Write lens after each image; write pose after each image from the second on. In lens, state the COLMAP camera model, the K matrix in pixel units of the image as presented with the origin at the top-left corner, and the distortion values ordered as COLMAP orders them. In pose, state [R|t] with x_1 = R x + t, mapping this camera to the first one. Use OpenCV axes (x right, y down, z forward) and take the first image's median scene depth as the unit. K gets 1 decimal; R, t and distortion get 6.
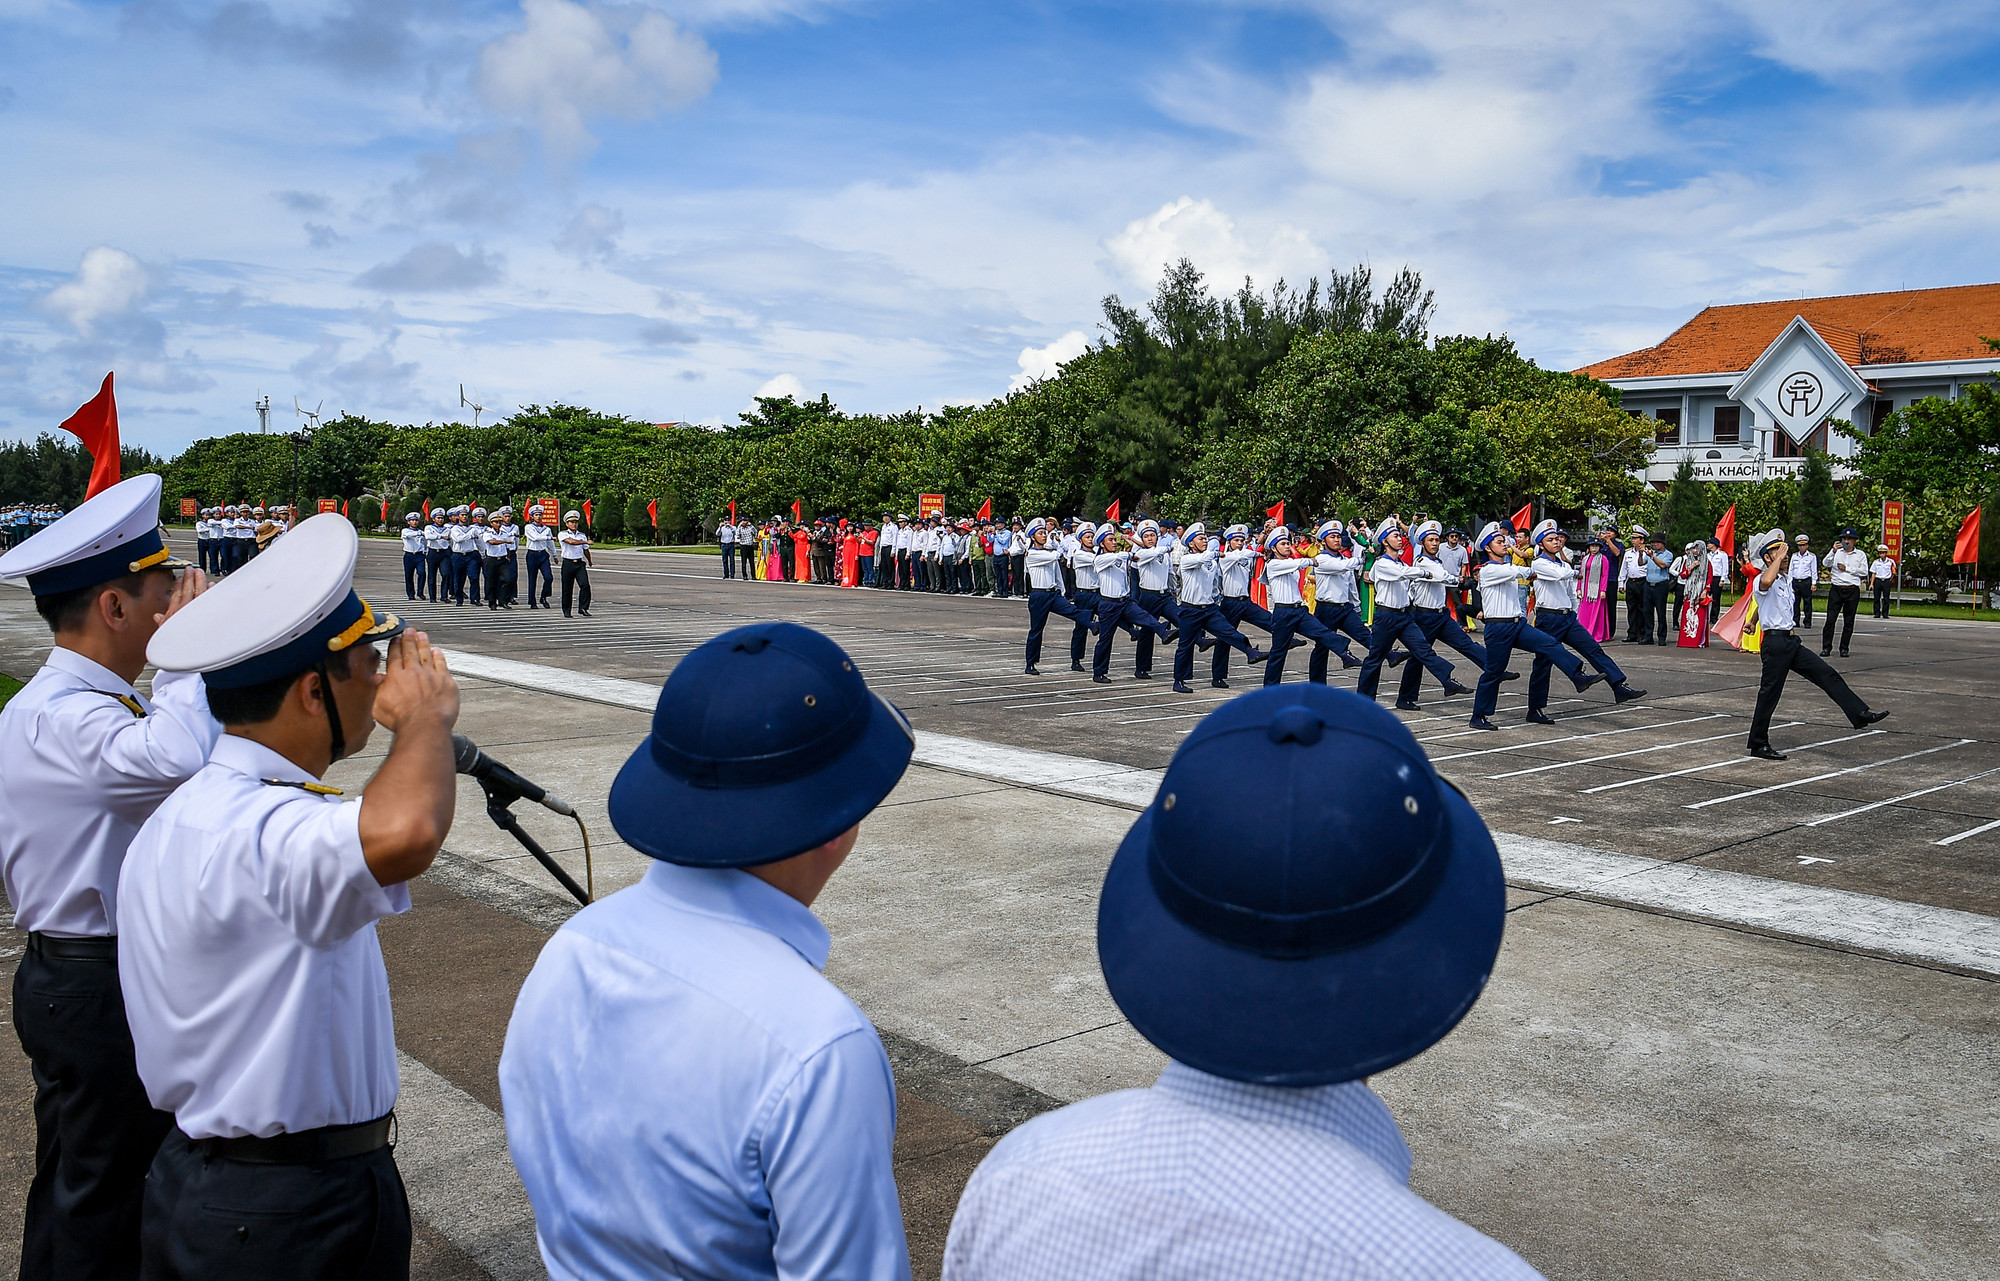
lens RADIAL K [[1842.7, 0, 1000.0], [0, 1842.7, 640.5], [0, 0, 1]] dist [-0.019810, -0.007006]
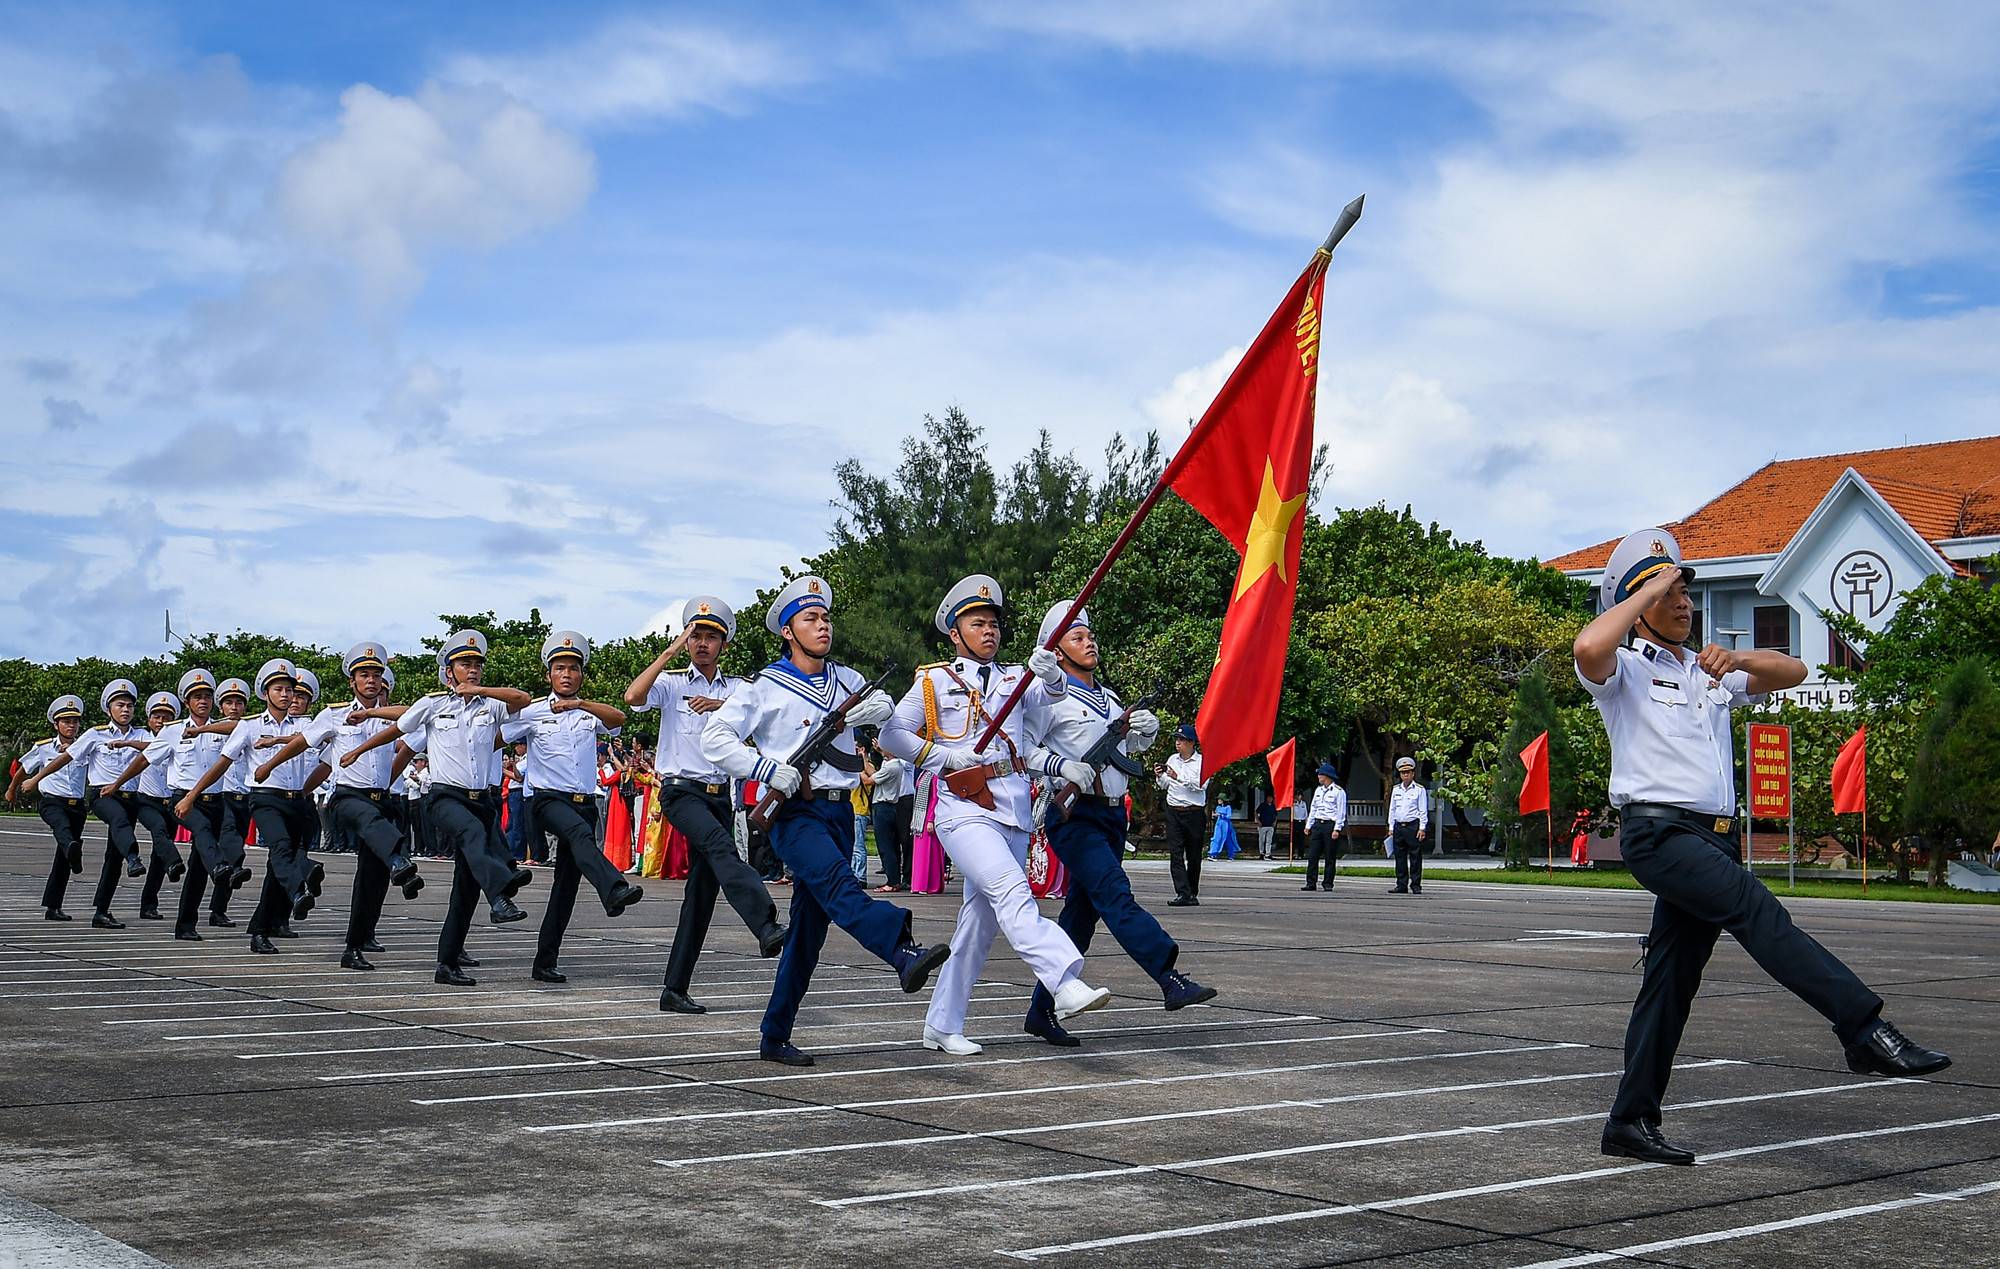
lens RADIAL K [[2744.5, 0, 1000.0], [0, 2744.5, 634.5], [0, 0, 1]] dist [-0.022835, -0.031695]
pose [[0.989956, -0.011074, -0.140943, 0.156486], [-0.008708, 0.990258, -0.138970, 0.014587], [0.141109, 0.138802, 0.980216, -0.009930]]
